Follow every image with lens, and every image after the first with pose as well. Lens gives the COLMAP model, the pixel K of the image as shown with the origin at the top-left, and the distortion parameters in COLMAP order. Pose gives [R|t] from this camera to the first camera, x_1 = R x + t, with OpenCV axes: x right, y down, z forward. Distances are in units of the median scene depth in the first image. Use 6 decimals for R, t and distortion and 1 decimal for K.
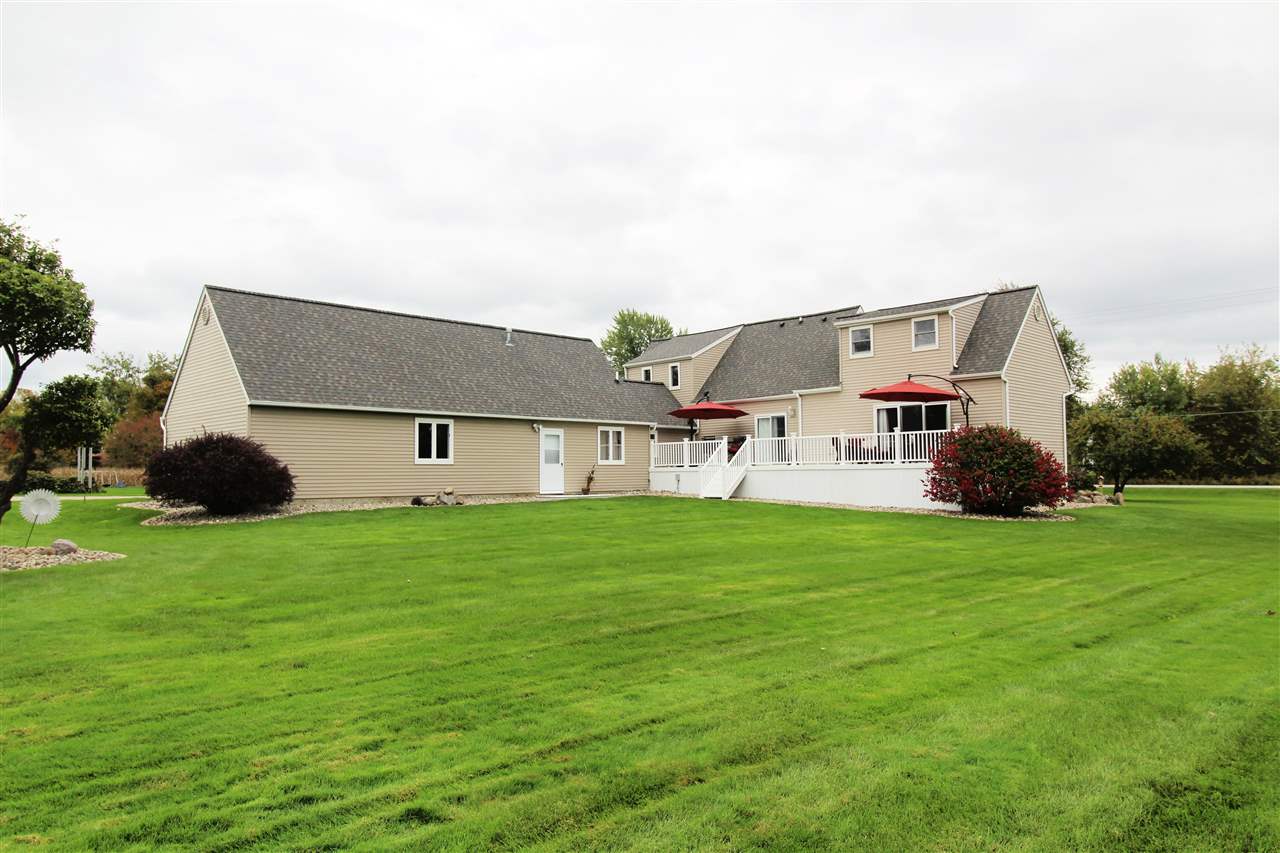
lens RADIAL K [[855.7, 0, 640.0], [0, 855.7, 426.5], [0, 0, 1]] dist [0.021670, 0.000656]
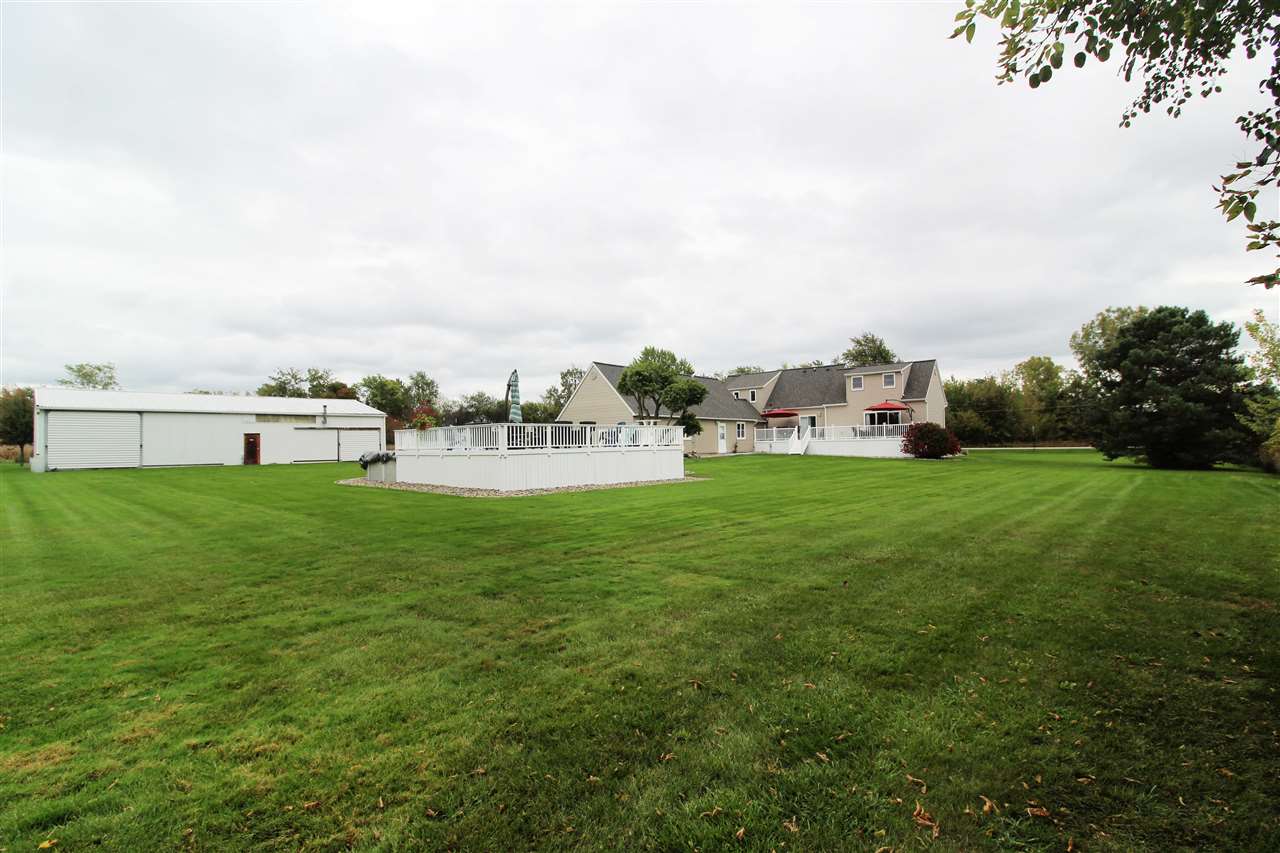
lens RADIAL K [[595.7, 0, 640.0], [0, 595.7, 426.5], [0, 0, 1]] dist [0.001165, -0.000071]
pose [[0.995910, -0.006181, 0.090138, -0.419965], [0.004121, 0.999727, 0.023012, -0.023501], [-0.090256, -0.022547, 0.995663, -0.463172]]
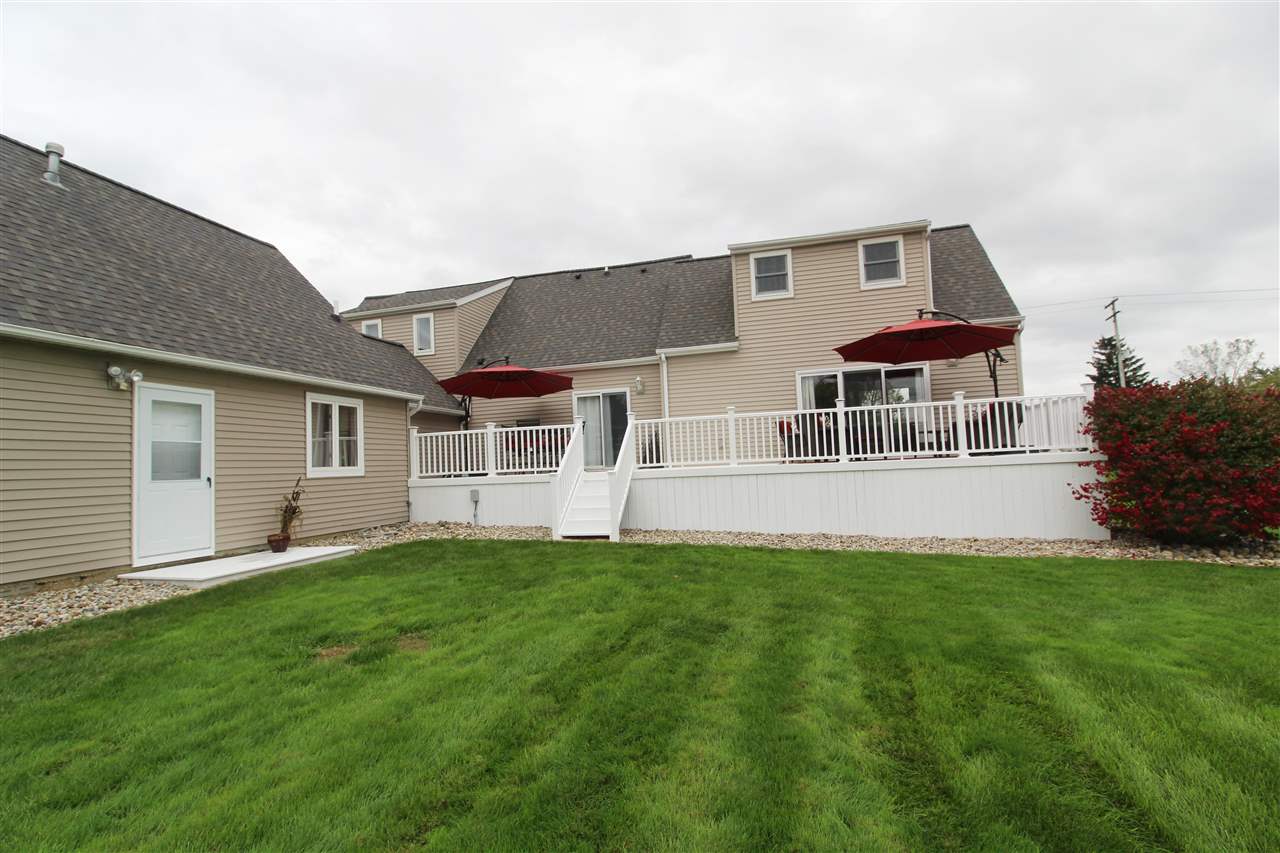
lens RADIAL K [[595.7, 0, 640.0], [0, 595.7, 426.5], [0, 0, 1]] dist [0.001165, -0.000071]
pose [[0.855798, 0.007640, 0.517254, -0.060215], [0.005719, 0.999690, -0.024227, 0.025882], [-0.517278, 0.023691, 0.855489, 0.631413]]
